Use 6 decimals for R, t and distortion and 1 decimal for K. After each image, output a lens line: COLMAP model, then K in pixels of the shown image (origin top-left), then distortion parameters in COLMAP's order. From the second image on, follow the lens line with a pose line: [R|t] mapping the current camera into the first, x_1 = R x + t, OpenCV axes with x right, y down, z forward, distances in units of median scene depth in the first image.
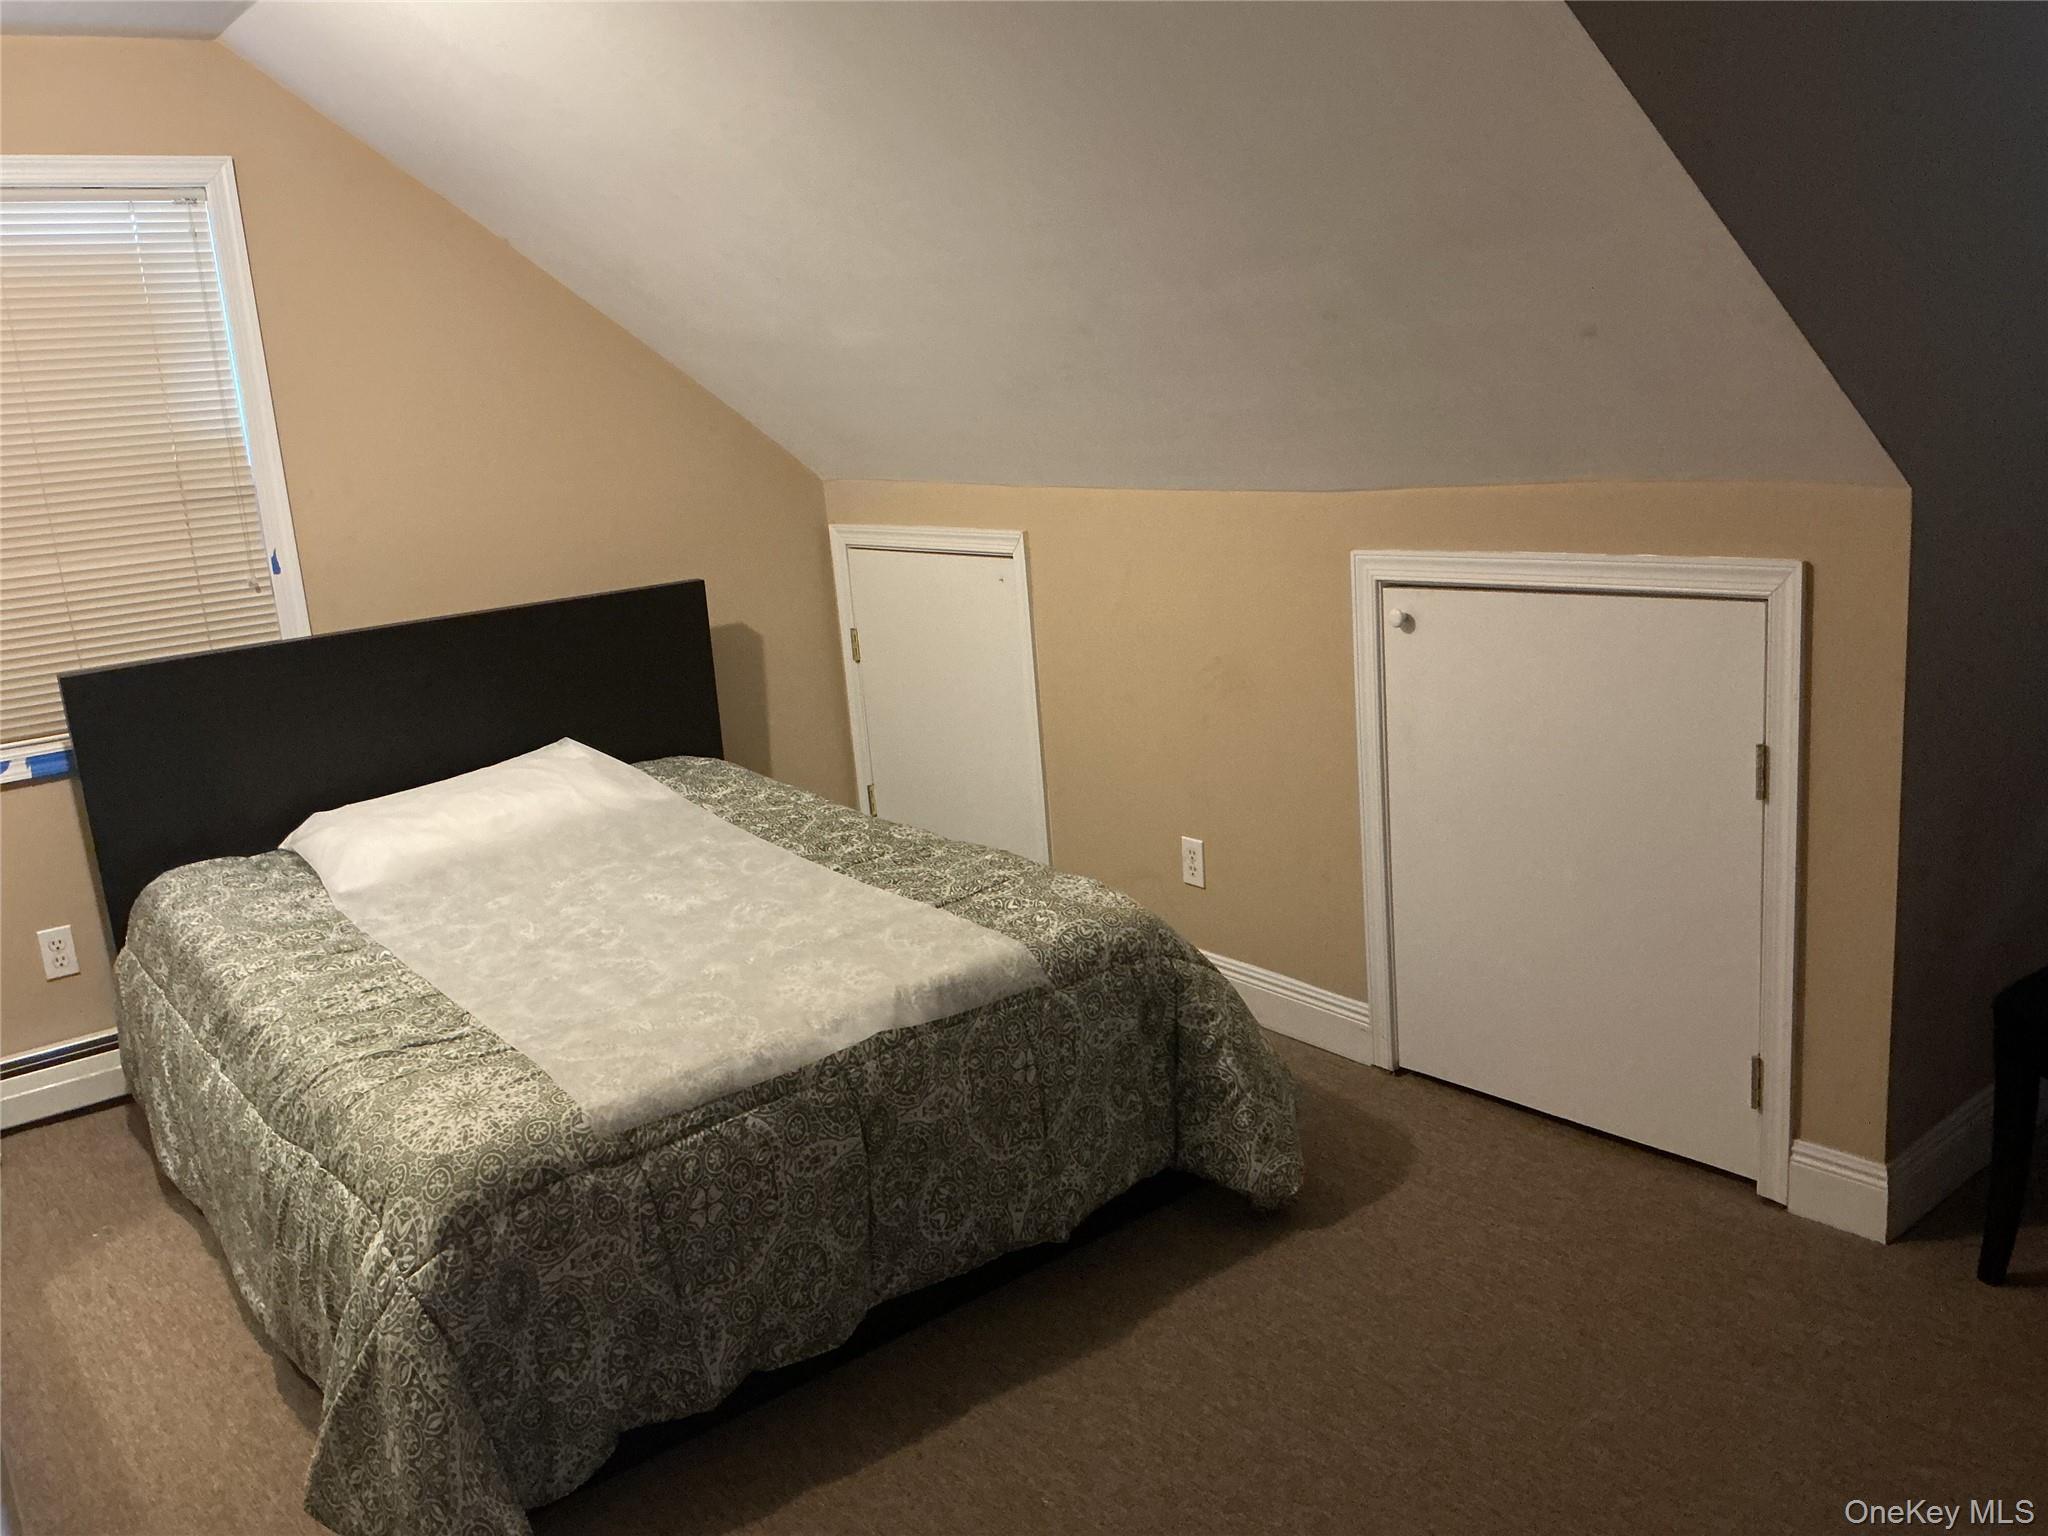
lens RADIAL K [[1672.6, 0, 1024.0], [0, 1672.6, 768.0], [0, 0, 1]] dist [0.002079, -0.008952]
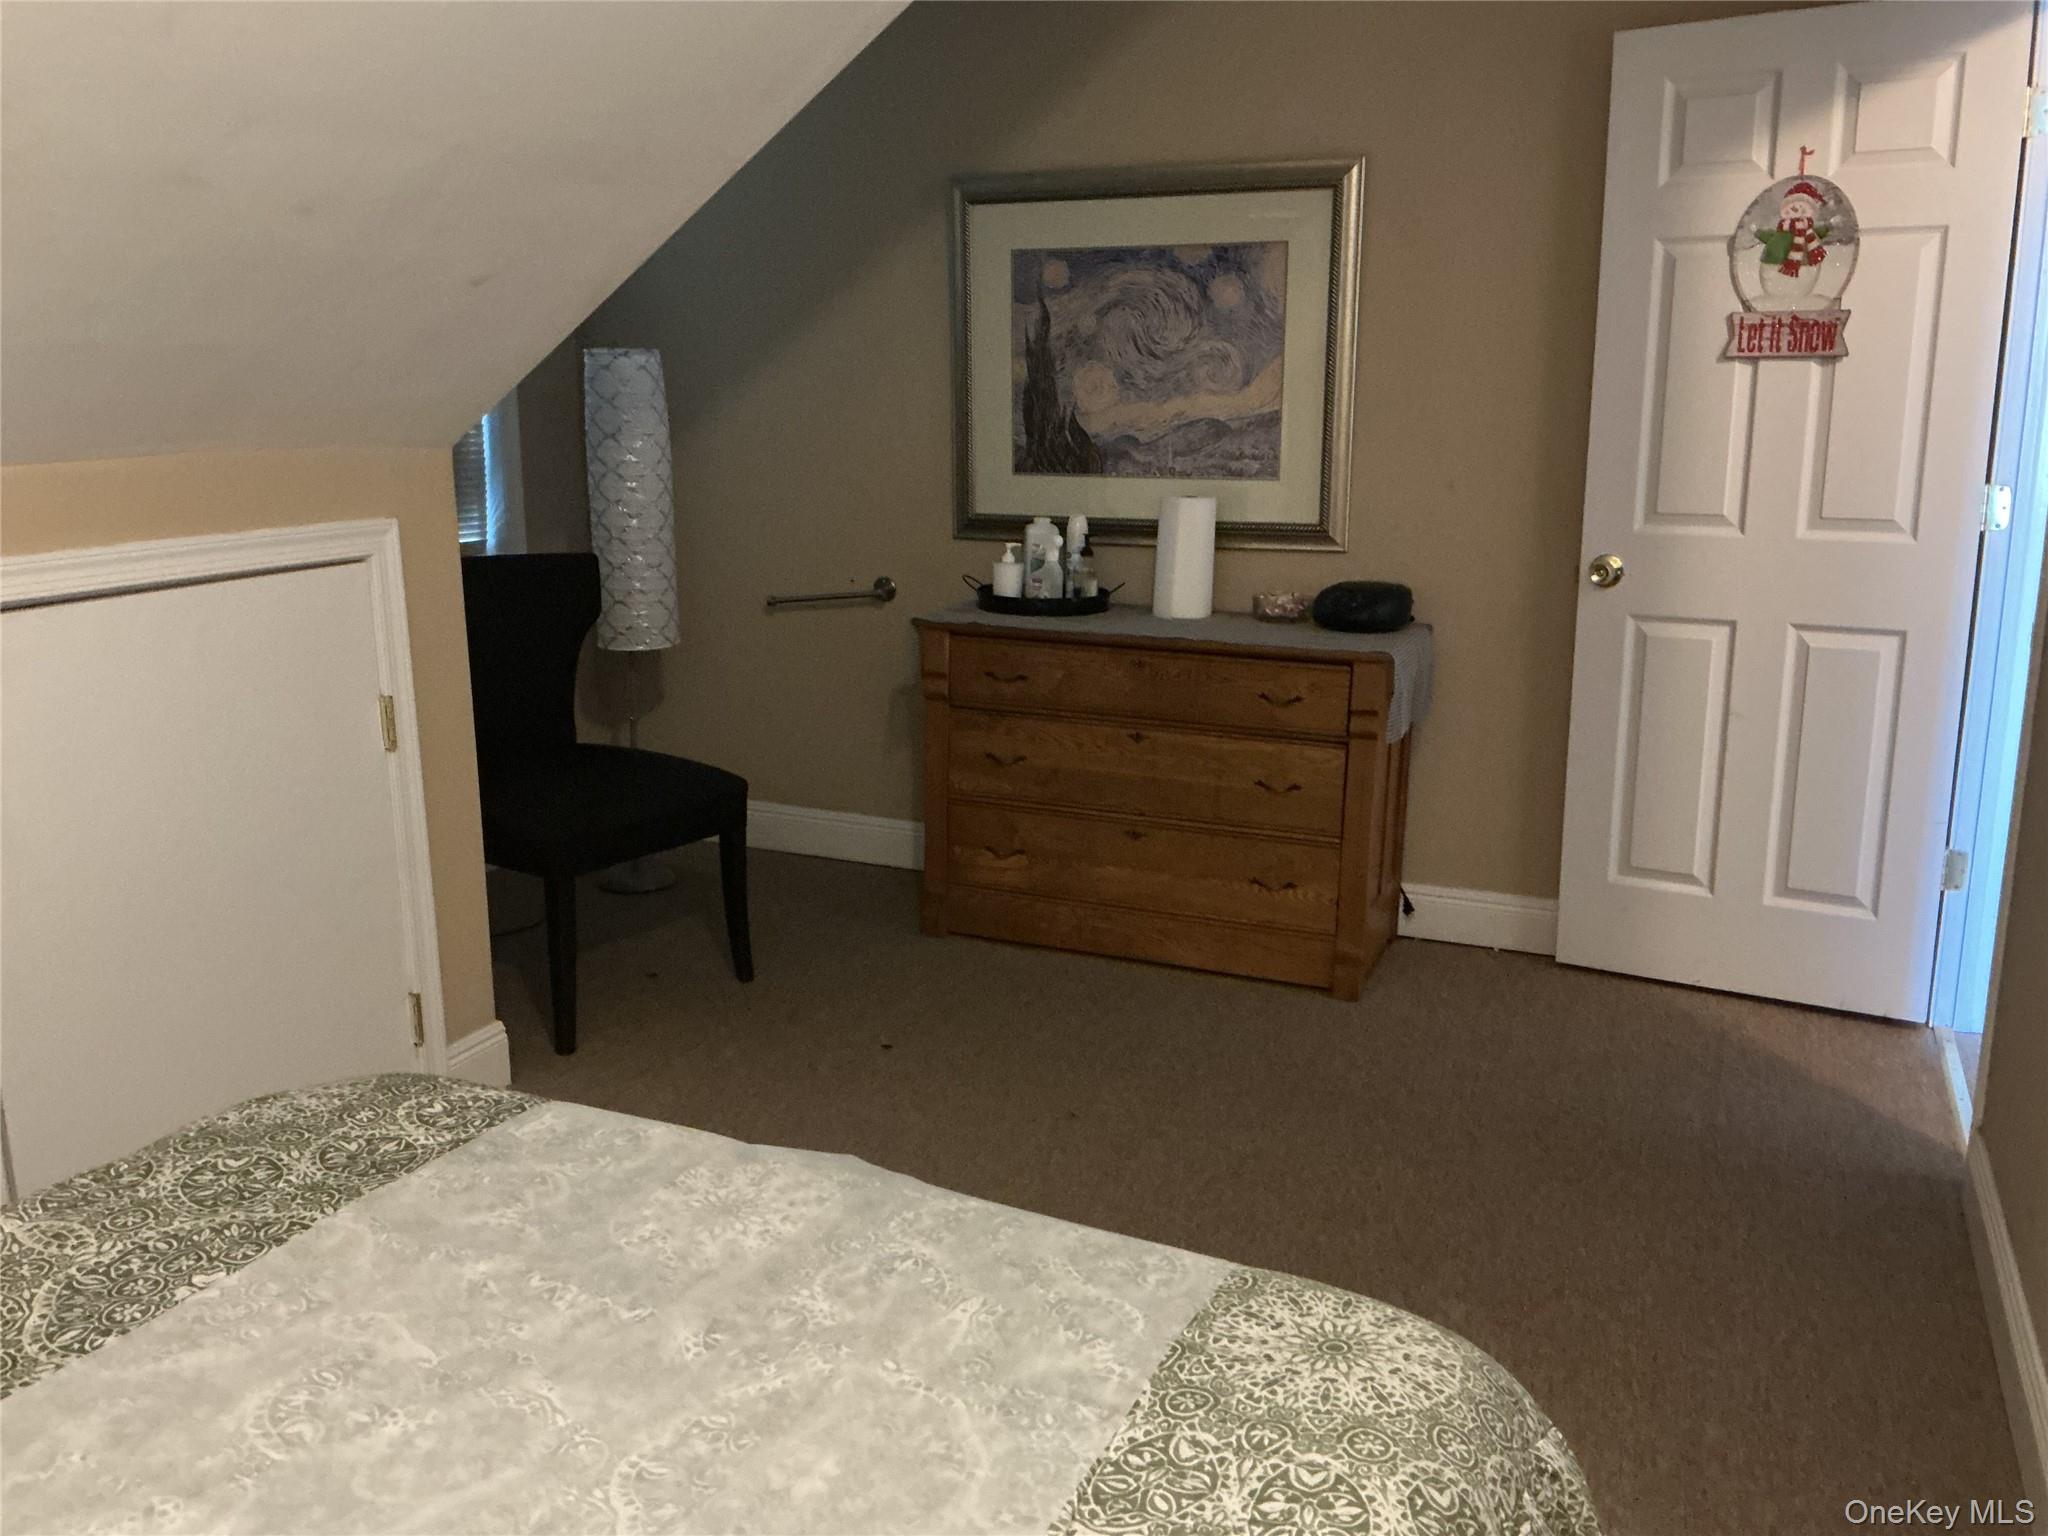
lens RADIAL K [[1672.6, 0, 1024.0], [0, 1672.6, 768.0], [0, 0, 1]] dist [0.002079, -0.008952]
pose [[-0.471633, -0.127203, 0.872572, -0.648007], [0.233780, 0.936094, 0.262823, -0.148002], [-0.850241, 0.327946, -0.411755, 1.061473]]
